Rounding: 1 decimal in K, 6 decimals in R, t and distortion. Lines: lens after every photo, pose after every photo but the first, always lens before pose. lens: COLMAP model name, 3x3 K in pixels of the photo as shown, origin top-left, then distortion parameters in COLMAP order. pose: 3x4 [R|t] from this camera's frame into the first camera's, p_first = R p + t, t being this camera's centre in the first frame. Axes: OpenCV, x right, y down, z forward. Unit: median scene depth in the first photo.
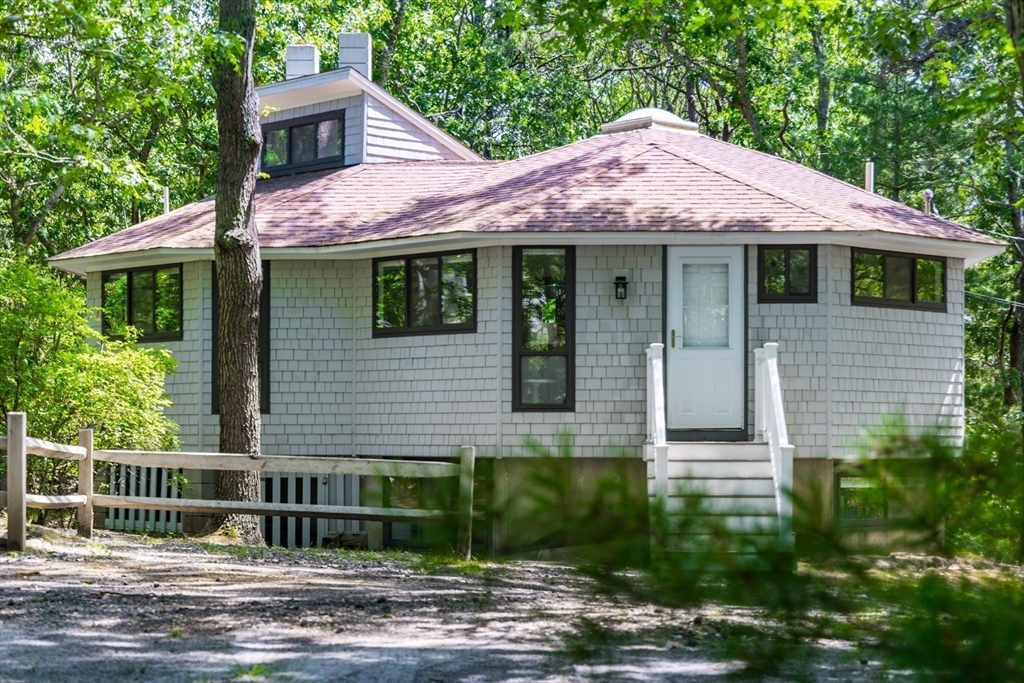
lens RADIAL K [[2080.5, 0, 511.7], [0, 2080.5, 345.1], [0, 0, 1]] dist [-0.003708, 0.000000]
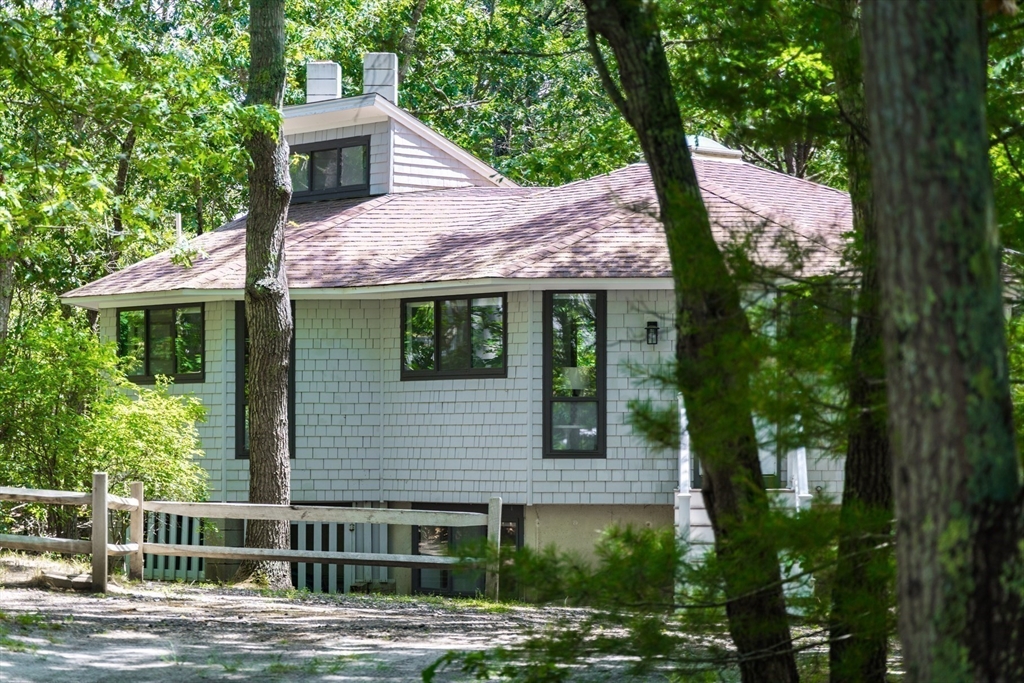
lens RADIAL K [[2728.8, 0, 512.9], [0, 2728.8, 339.8], [0, 0, 1]] dist [0.032889, 0.000000]
pose [[0.999789, -0.002245, -0.020430, 0.012607], [0.002231, 0.999997, -0.000667, -0.023405], [0.020432, 0.000621, 0.999791, -0.298305]]
